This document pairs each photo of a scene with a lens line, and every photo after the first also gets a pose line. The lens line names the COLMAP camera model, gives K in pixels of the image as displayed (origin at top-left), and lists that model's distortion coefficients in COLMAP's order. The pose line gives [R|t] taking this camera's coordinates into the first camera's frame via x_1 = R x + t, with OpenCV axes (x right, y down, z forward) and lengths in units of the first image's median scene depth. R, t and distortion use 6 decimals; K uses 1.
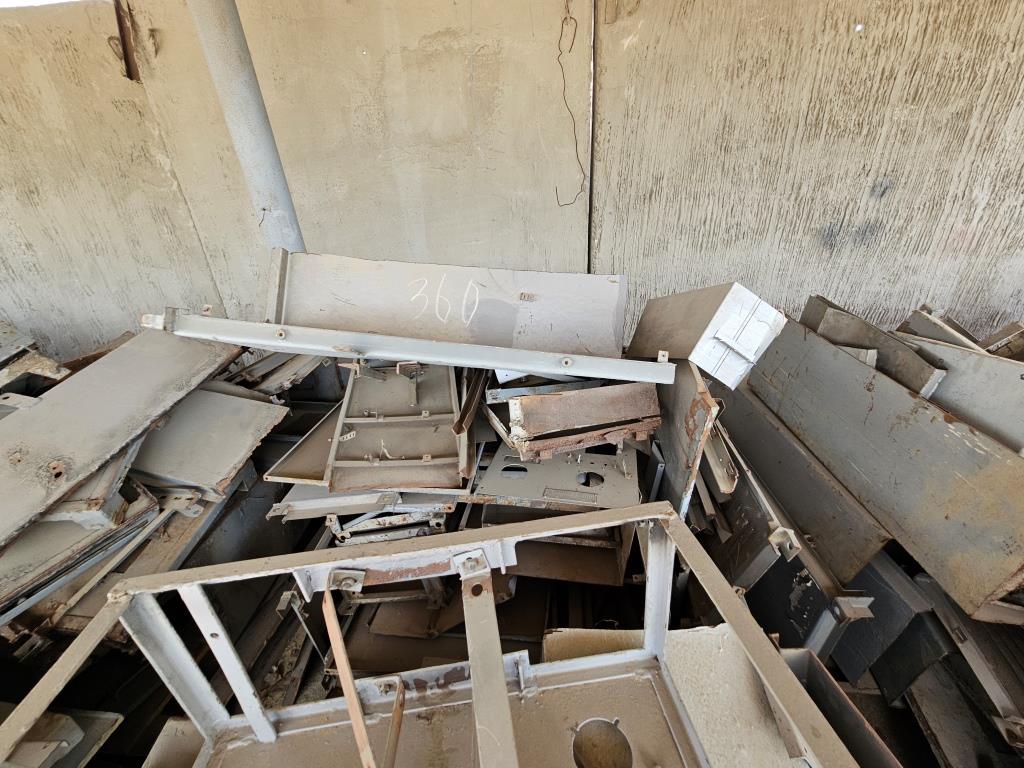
lens RADIAL K [[419.9, 0, 510.8], [0, 419.9, 382.9], [0, 0, 1]] dist [-0.001737, -0.000011]
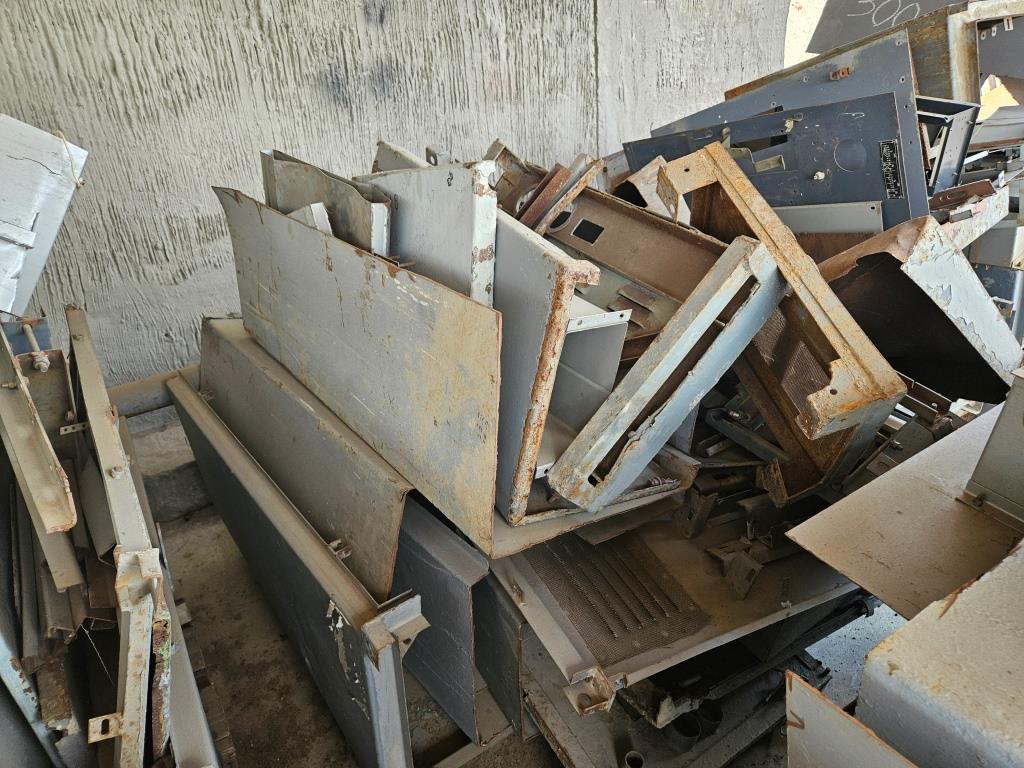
lens RADIAL K [[684.5, 0, 516.6], [0, 684.5, 375.7], [0, 0, 1]] dist [0.068324, -0.055463]
pose [[0.776116, -0.275109, 0.567414, 0.280216], [0.304890, 0.951360, 0.044232, 0.120134], [-0.551983, 0.138669, 0.822244, 0.042778]]
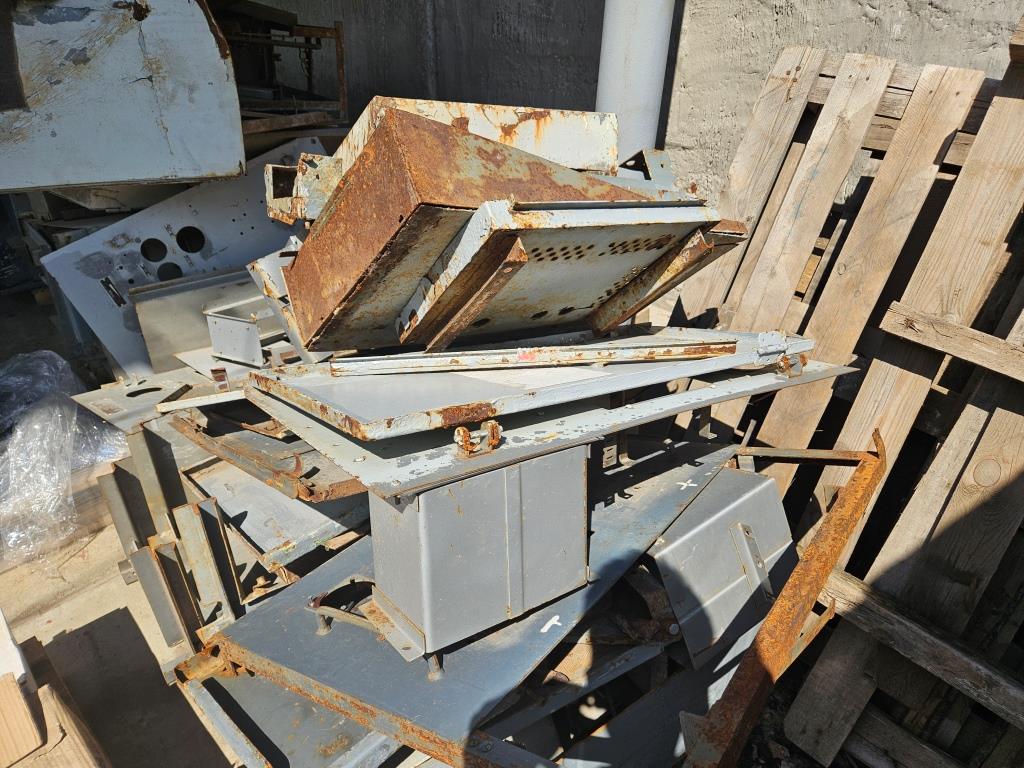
lens RADIAL K [[684.5, 0, 520.2], [0, 684.5, 382.9], [0, 0, 1]] dist [0.068324, -0.055463]
pose [[0.768614, 0.379981, -0.514634, 2.621100], [-0.347718, 0.923413, 0.162482, 0.049971], [0.536959, 0.054062, 0.841874, 0.003093]]
